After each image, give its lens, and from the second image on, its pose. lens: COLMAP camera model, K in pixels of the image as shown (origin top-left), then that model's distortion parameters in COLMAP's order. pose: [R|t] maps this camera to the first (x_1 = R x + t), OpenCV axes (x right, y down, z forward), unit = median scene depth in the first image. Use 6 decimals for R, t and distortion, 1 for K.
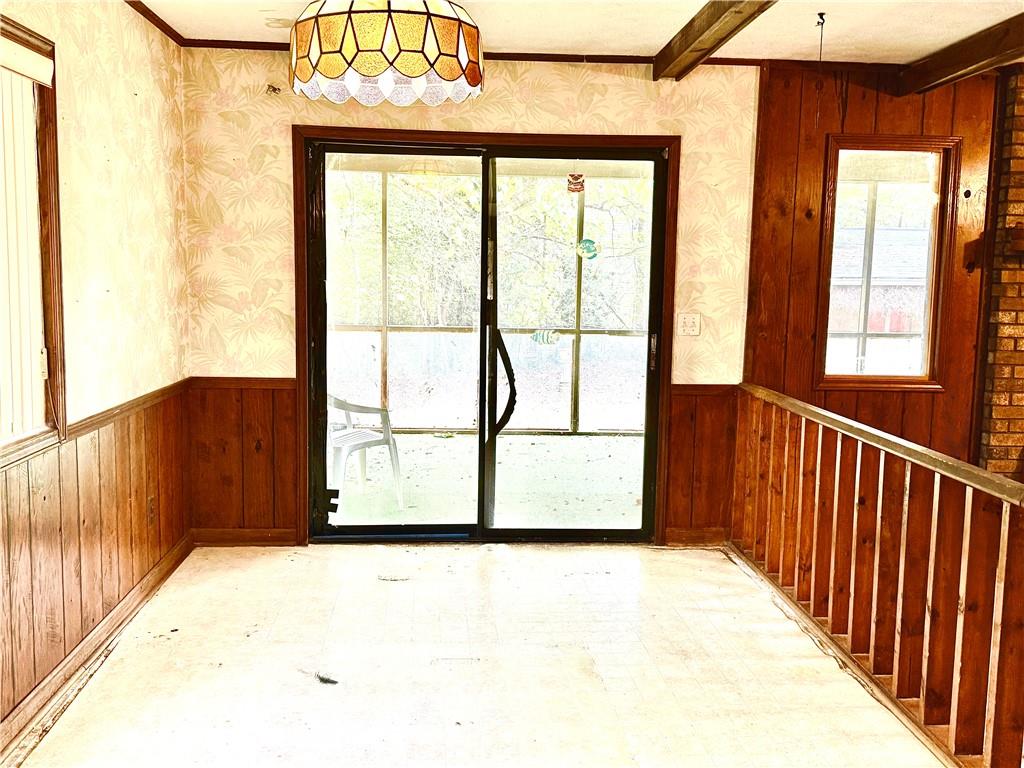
lens RADIAL K [[1009.8, 0, 509.3], [0, 1009.8, 381.4], [0, 0, 1]] dist [0.059285, 0.000000]
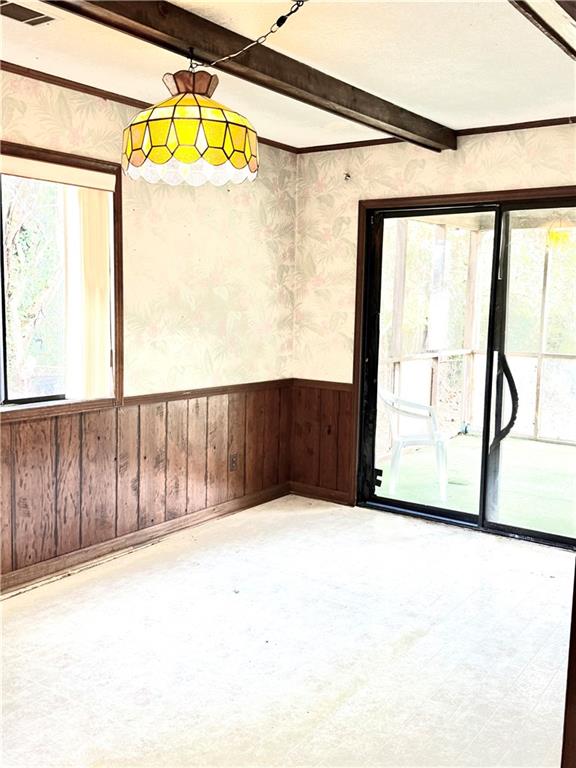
lens RADIAL K [[757.3, 0, 284.6], [0, 757.3, 380.1], [0, 0, 1]] dist [0.059285, 0.000000]
pose [[0.757783, 0.067997, -0.648954, 0.392843], [-0.076575, 0.996950, 0.015043, -0.017187], [0.647997, 0.038294, 0.760679, 0.157601]]
